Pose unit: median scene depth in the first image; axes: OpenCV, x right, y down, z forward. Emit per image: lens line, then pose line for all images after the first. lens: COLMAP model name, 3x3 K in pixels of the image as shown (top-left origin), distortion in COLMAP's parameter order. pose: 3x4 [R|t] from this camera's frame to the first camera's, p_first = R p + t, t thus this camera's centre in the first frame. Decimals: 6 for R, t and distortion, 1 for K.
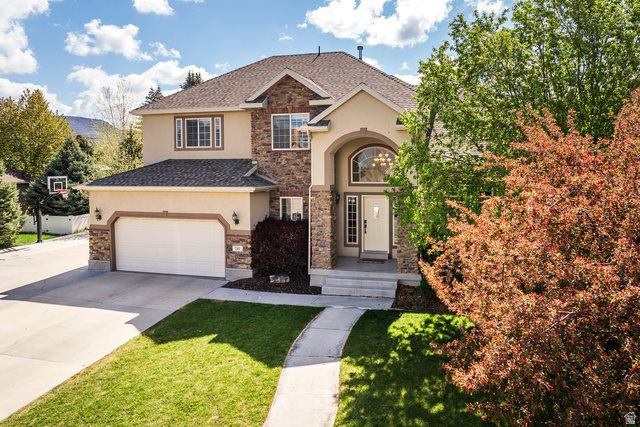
lens RADIAL K [[459.3, 0, 322.1], [0, 459.3, 191.8], [0, 0, 1]] dist [-0.036681, 0.001159]
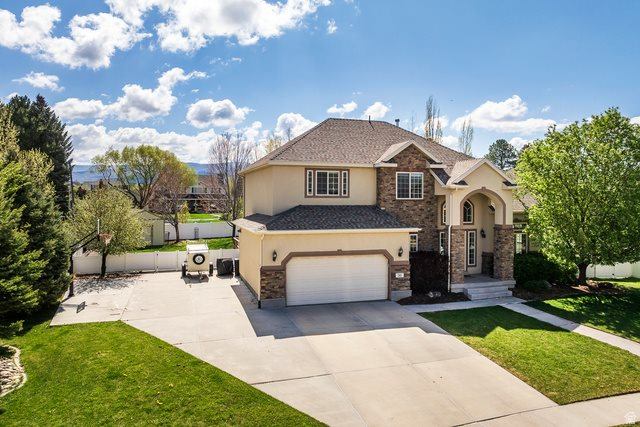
lens RADIAL K [[445.2, 0, 320.0], [0, 445.2, 213.5], [0, 0, 1]] dist [-0.035609, -0.000963]
pose [[0.846559, -0.005296, 0.532269, -0.972787], [0.023593, 0.999341, -0.027579, -0.020379], [-0.531772, 0.035905, 0.846126, 0.043885]]
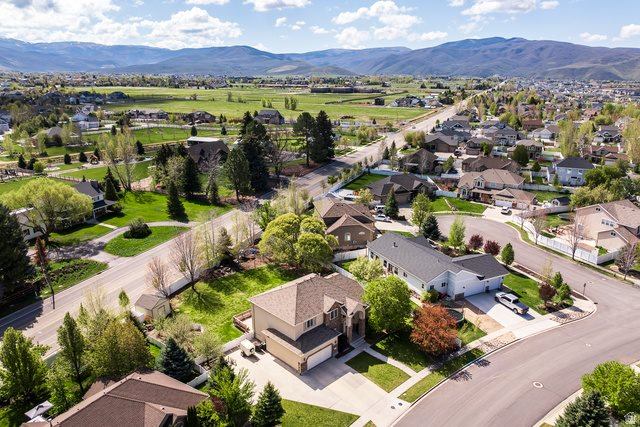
lens RADIAL K [[451.3, 0, 329.0], [0, 451.3, 213.0], [0, 0, 1]] dist [-0.027094, 0.006670]
pose [[0.487382, -0.237876, 0.840163, -2.960606], [0.043459, 0.967594, 0.248745, -1.829199], [-0.872107, -0.084721, 0.481926, -0.669105]]
